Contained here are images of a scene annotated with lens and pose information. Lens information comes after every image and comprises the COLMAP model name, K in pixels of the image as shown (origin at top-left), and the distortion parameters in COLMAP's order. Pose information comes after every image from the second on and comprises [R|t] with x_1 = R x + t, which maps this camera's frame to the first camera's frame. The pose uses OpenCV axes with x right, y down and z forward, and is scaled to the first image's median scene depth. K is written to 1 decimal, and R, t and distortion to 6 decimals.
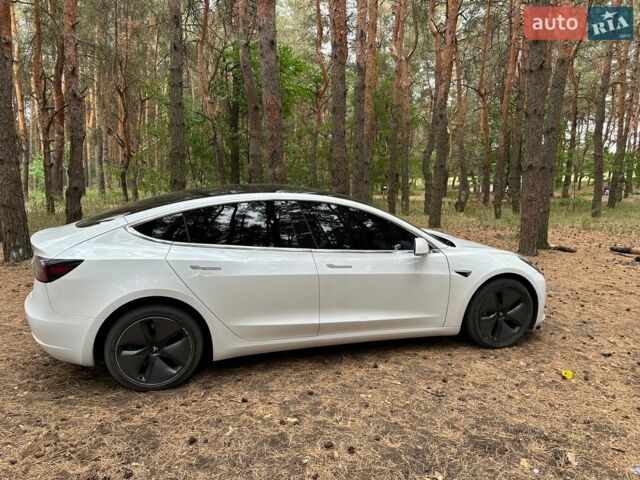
lens RADIAL K [[443.9, 0, 320.0], [0, 443.9, 240.0], [0, 0, 1]] dist [0.044829, -0.057132]
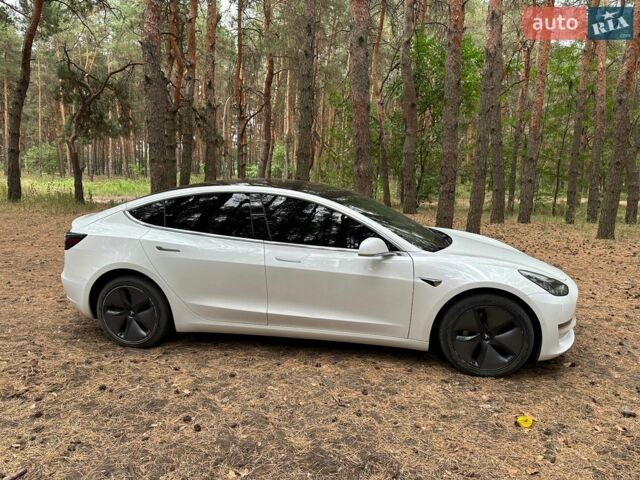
lens RADIAL K [[443.9, 0, 320.0], [0, 443.9, 240.0], [0, 0, 1]] dist [0.044829, -0.057132]
pose [[0.895774, 0.070646, -0.438860, 0.565454], [-0.070004, 0.997390, 0.017668, -0.008699], [0.438963, 0.014895, 0.898382, 0.127304]]
